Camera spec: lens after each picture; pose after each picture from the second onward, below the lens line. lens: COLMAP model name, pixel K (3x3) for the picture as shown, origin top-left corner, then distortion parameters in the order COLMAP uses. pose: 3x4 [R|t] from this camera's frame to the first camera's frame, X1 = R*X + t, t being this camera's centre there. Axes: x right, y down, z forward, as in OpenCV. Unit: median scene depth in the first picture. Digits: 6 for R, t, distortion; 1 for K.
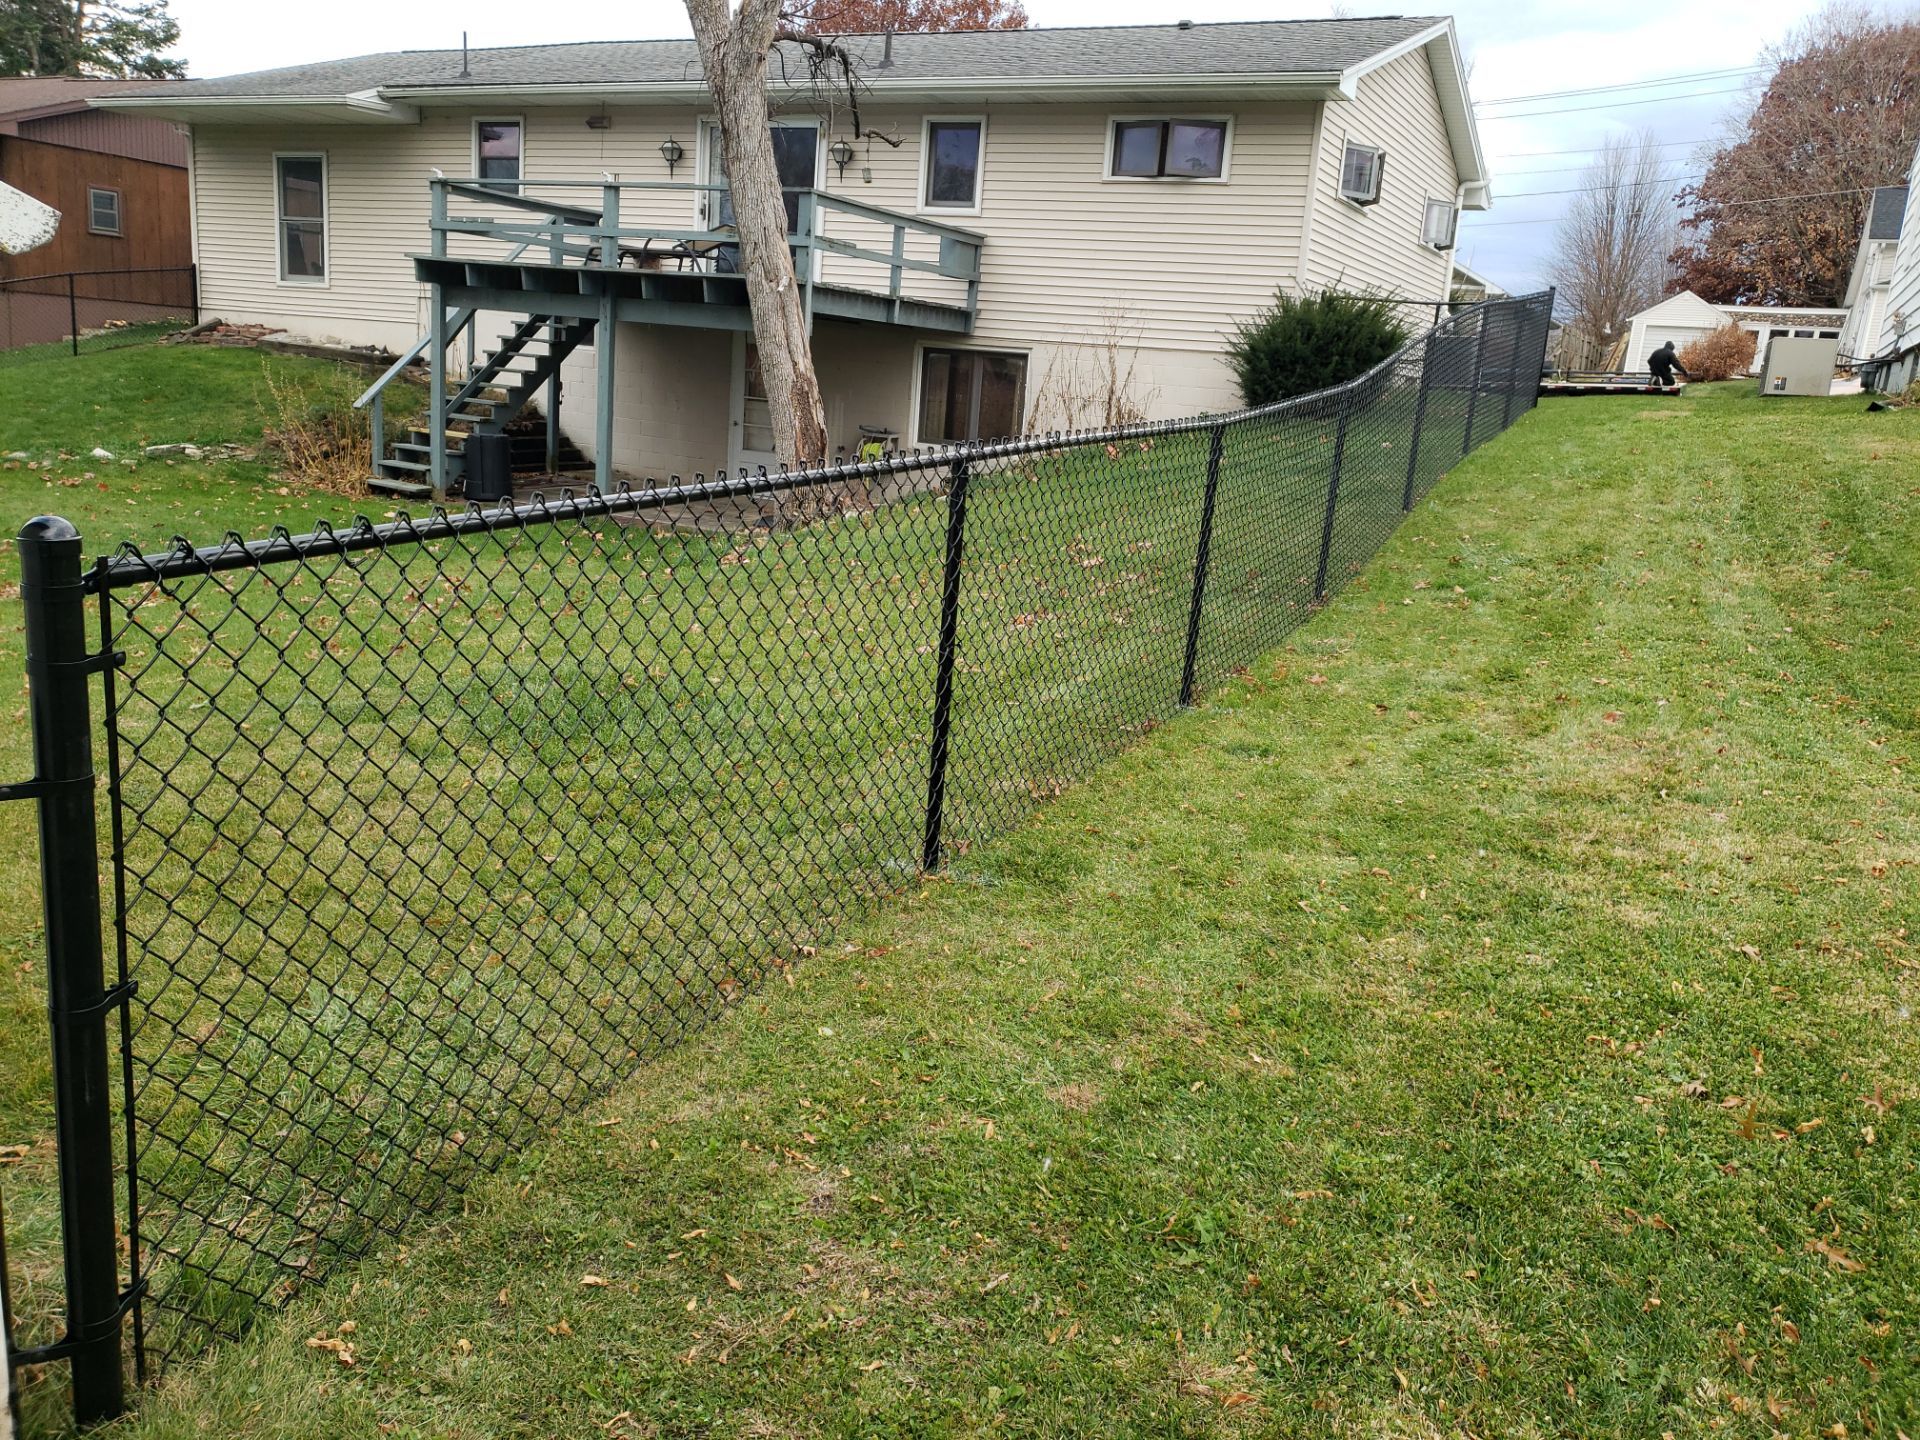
lens RADIAL K [[1479.2, 0, 956.5], [0, 1479.2, 711.1], [0, 0, 1]] dist [0.007738, 0.024947]
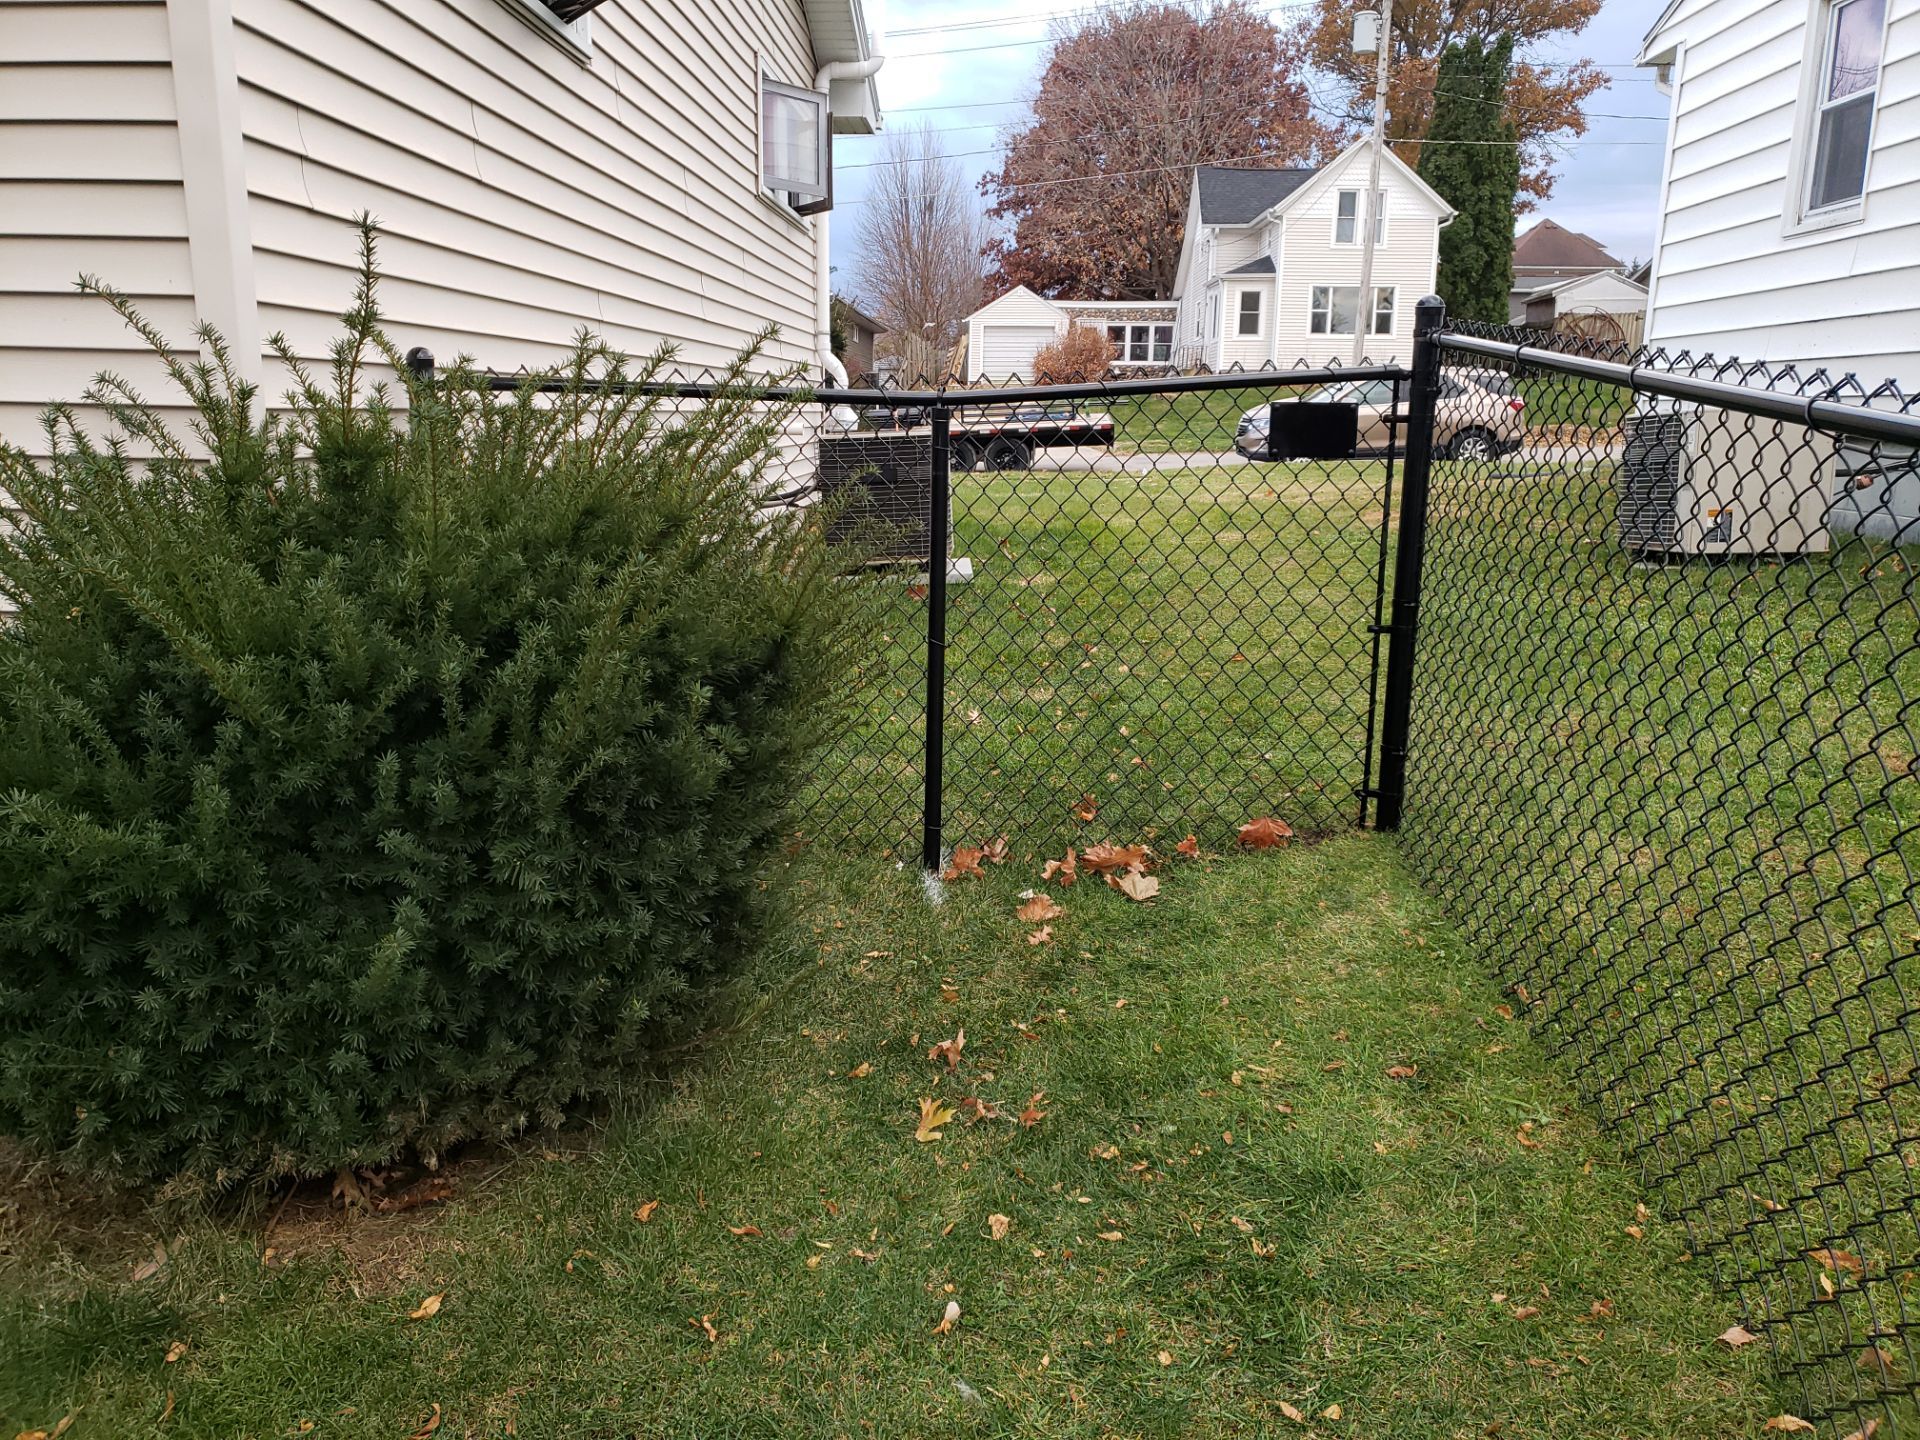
lens RADIAL K [[1514.5, 0, 964.4], [0, 1514.5, 709.5], [0, 0, 1]] dist [-0.056056, 0.139198]
pose [[0.900150, -0.148369, 0.409533, 0.060677], [0.151965, 0.988095, 0.023957, -0.062099], [-0.408213, 0.040670, 0.911981, 0.212133]]
